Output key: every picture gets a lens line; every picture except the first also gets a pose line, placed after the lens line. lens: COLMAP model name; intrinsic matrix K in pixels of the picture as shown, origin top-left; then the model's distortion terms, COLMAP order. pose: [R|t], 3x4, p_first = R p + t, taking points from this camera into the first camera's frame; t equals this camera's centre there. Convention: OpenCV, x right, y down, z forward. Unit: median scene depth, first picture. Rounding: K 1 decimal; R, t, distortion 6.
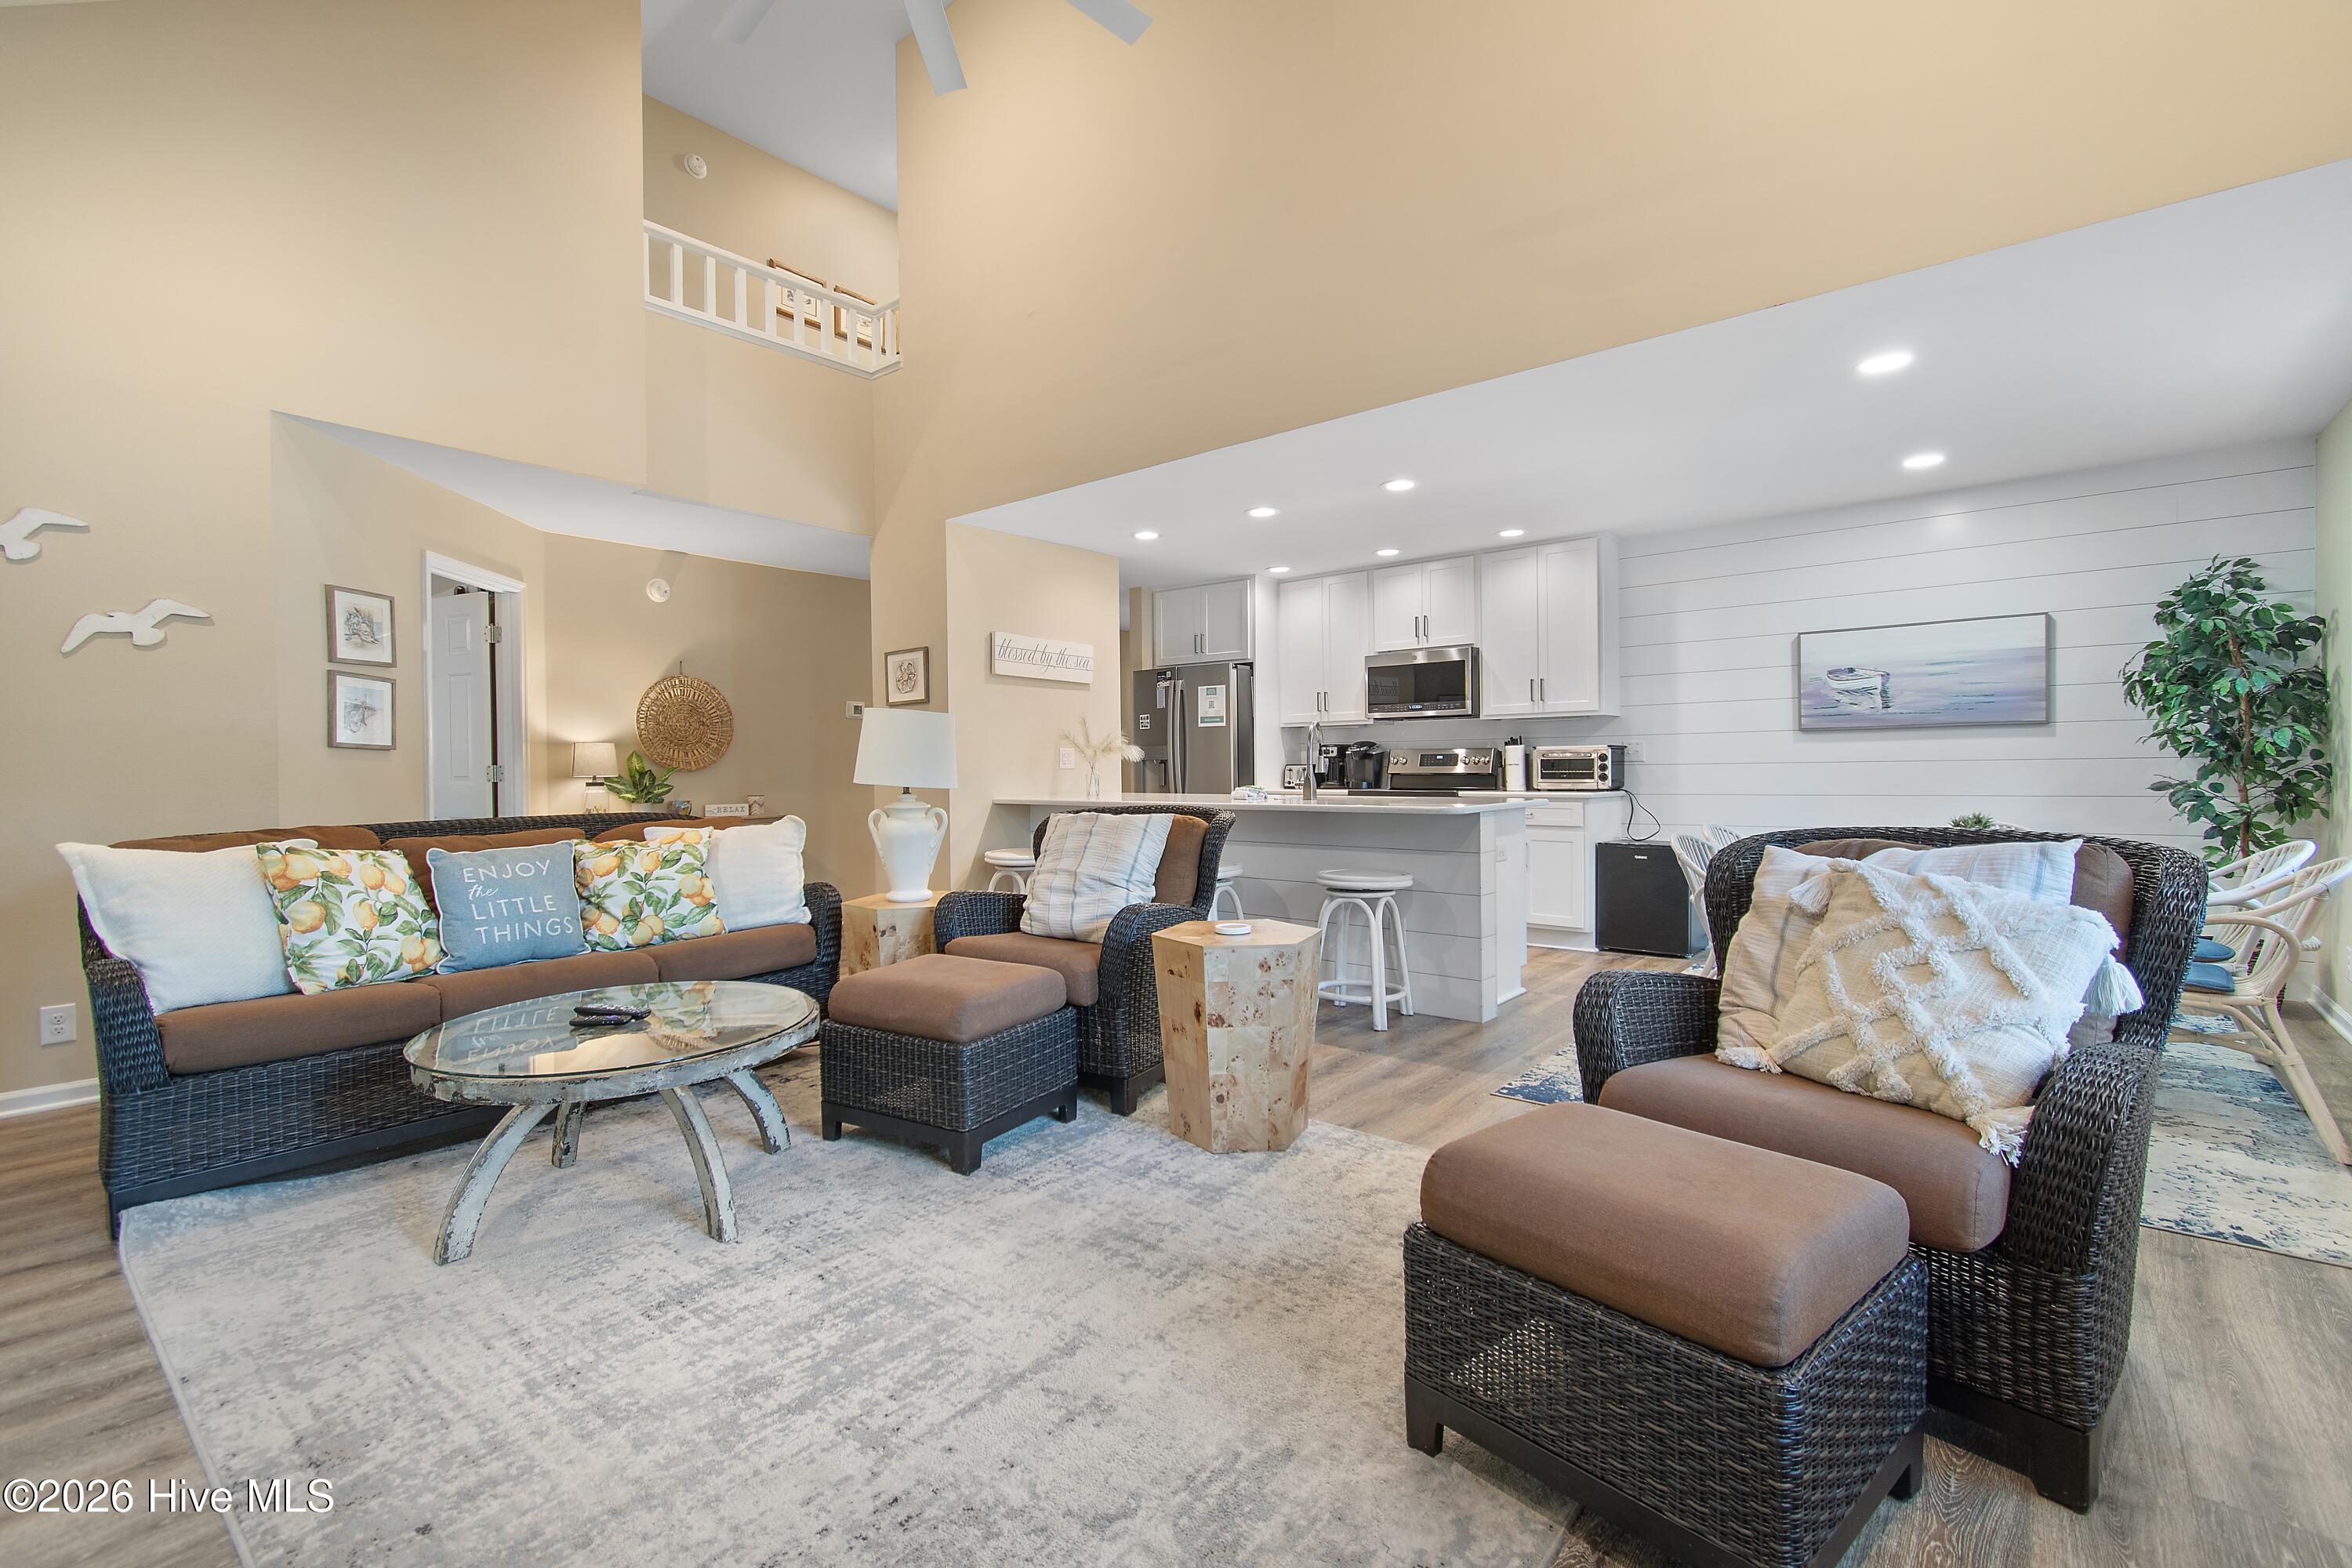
lens RADIAL K [[1037.7, 0, 1176.2], [0, 1037.7, 786.2], [0, 0, 1]] dist [0.003601, -0.000745]
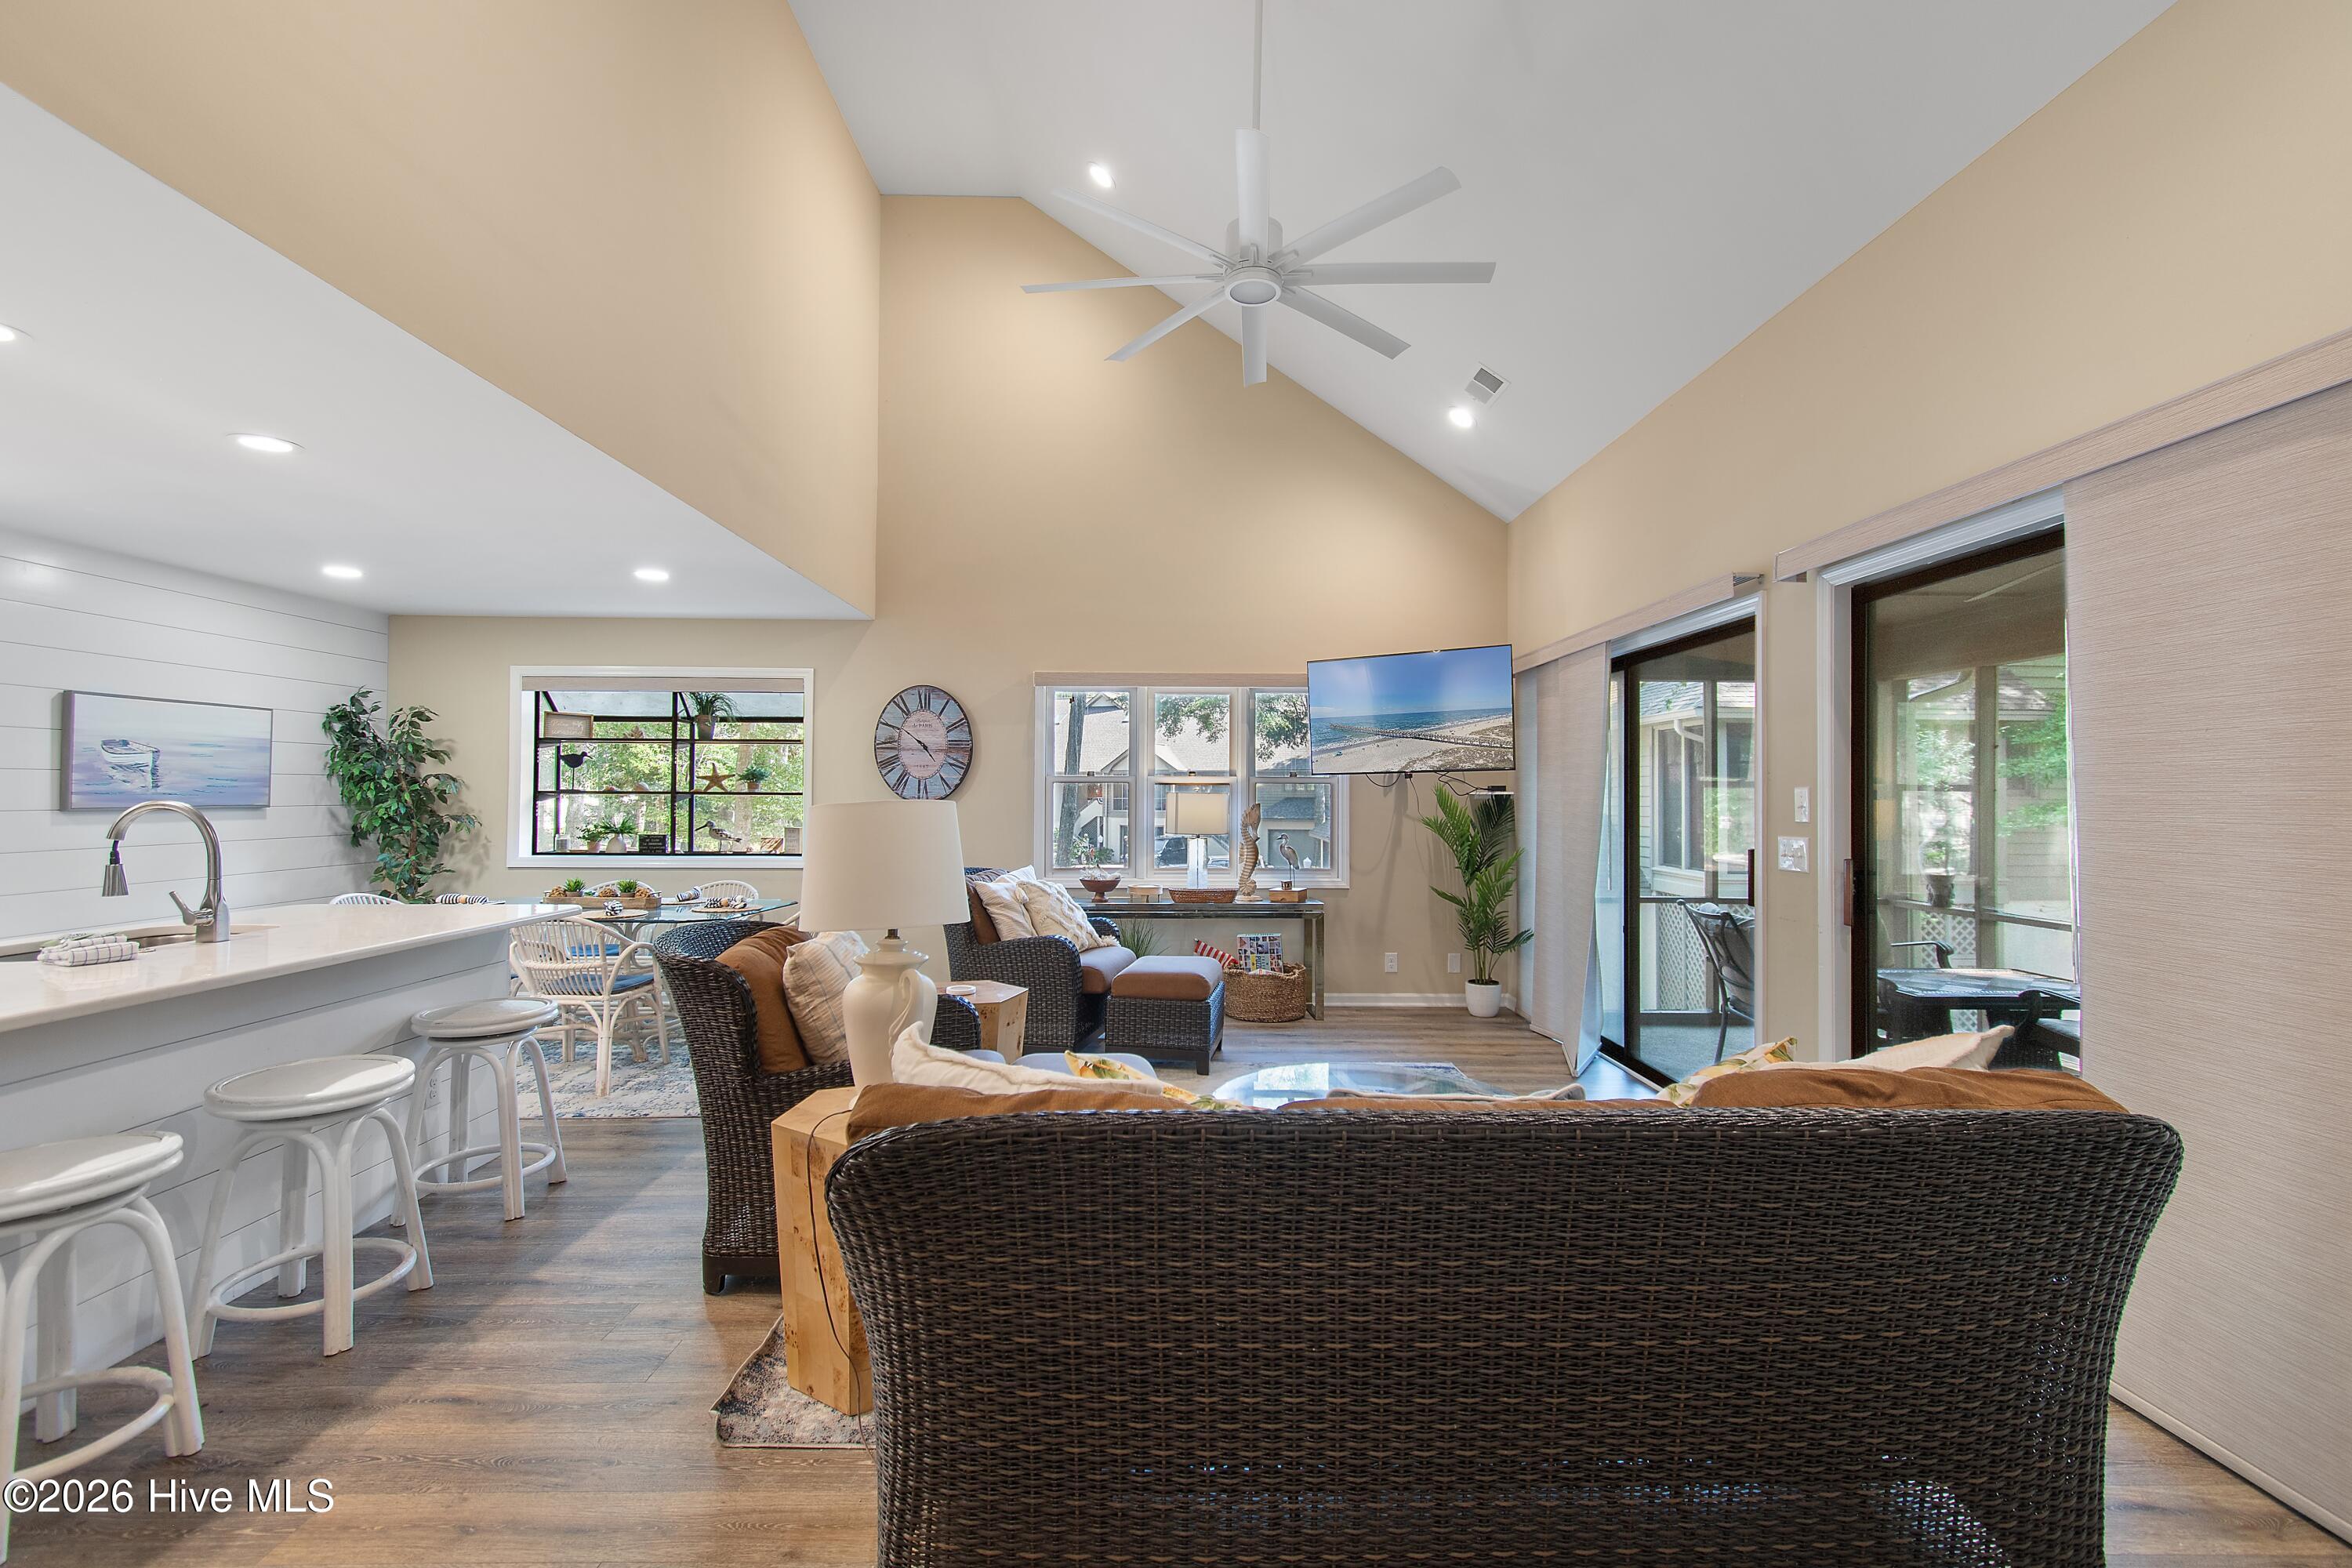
lens RADIAL K [[1037.7, 0, 1179.9], [0, 1037.7, 784.9], [0, 0, 1]] dist [0.003601, -0.000745]
pose [[-0.650611, 0.016213, 0.759238, -0.527671], [0.017801, 0.999823, -0.006097, -0.047945], [-0.759203, 0.009549, -0.650784, 0.784120]]
